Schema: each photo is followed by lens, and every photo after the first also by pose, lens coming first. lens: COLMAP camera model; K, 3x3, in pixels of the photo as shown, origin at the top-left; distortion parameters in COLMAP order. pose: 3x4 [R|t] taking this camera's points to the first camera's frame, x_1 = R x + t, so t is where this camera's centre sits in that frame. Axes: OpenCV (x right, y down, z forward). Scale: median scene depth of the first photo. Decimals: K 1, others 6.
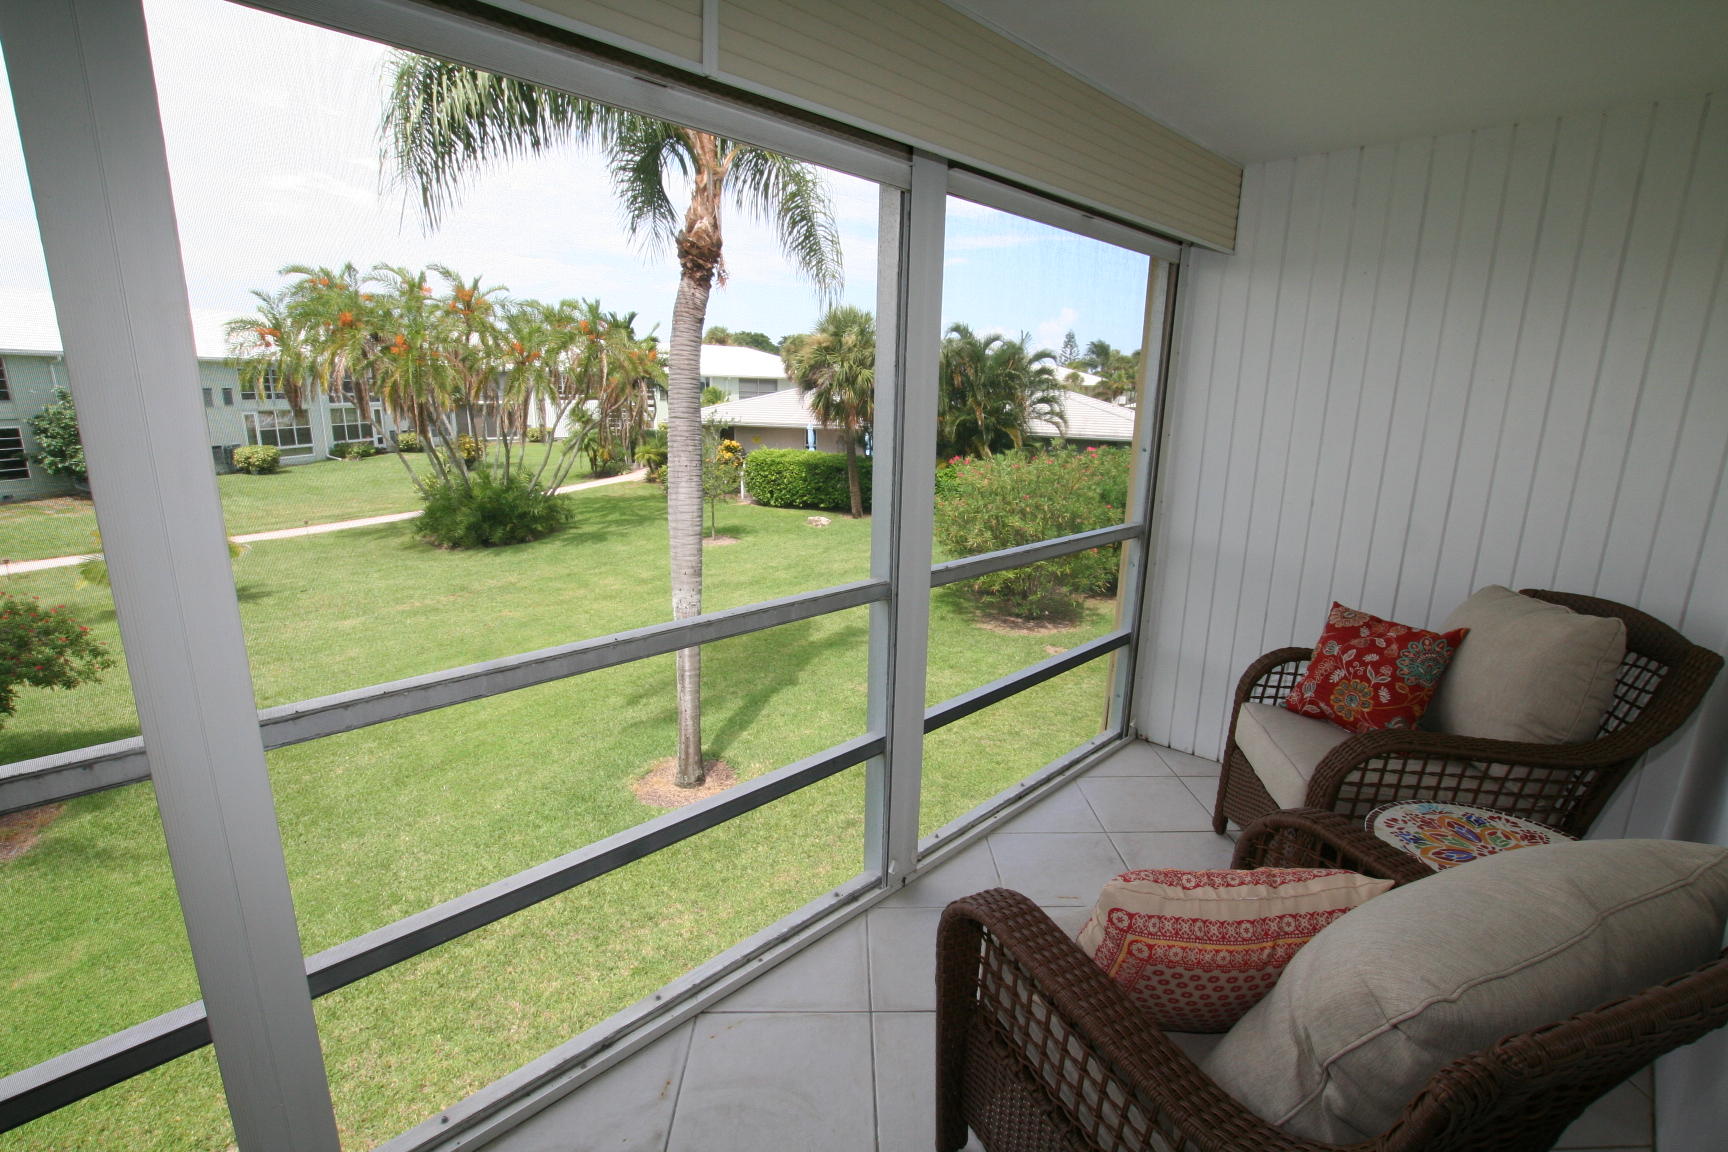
lens RADIAL K [[806.1, 0, 863.5], [0, 806.1, 598.9], [0, 0, 1]] dist [-0.033880, 0.006367]
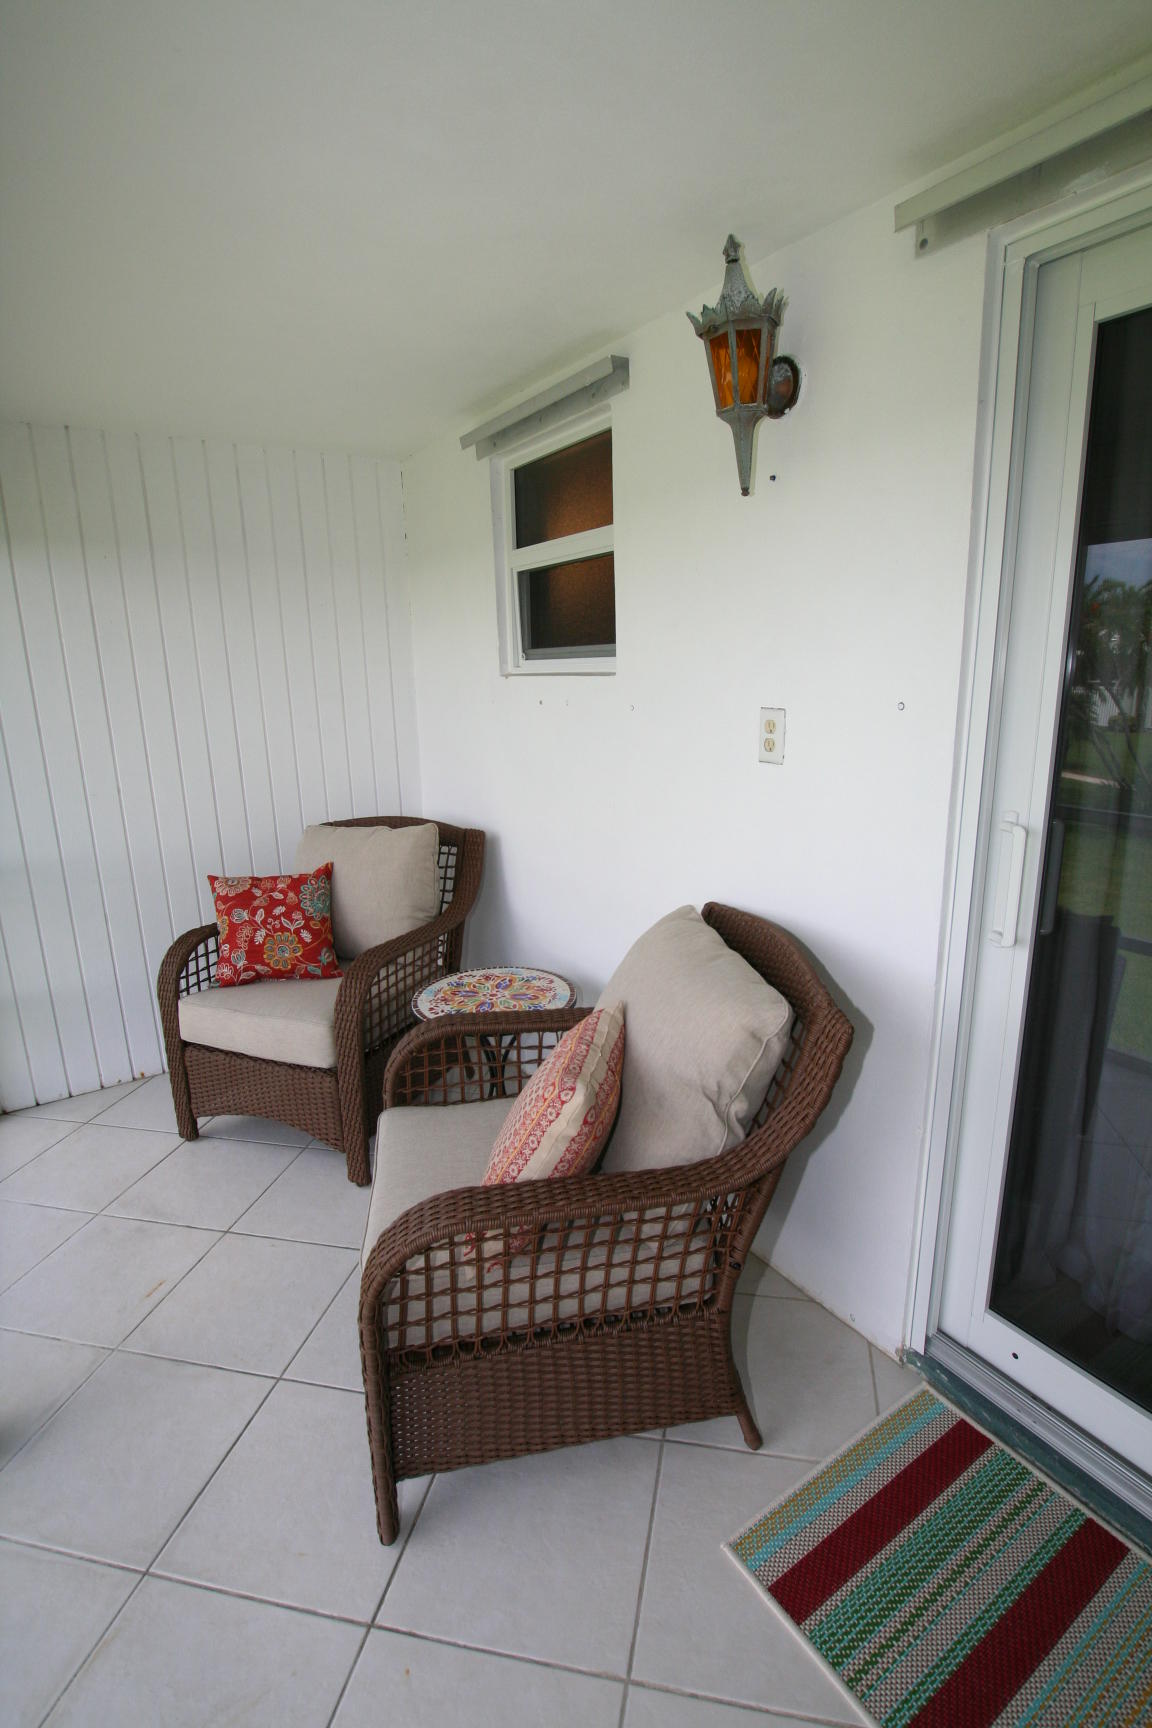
lens RADIAL K [[806.1, 0, 576.0], [0, 806.1, 864.0], [0, 0, 1]] dist [-0.033880, 0.006367]
pose [[0.220976, -0.245957, 0.943756, -0.314890], [0.263251, 0.946801, 0.185112, -0.085732], [-0.939079, 0.207539, 0.273969, 0.280032]]
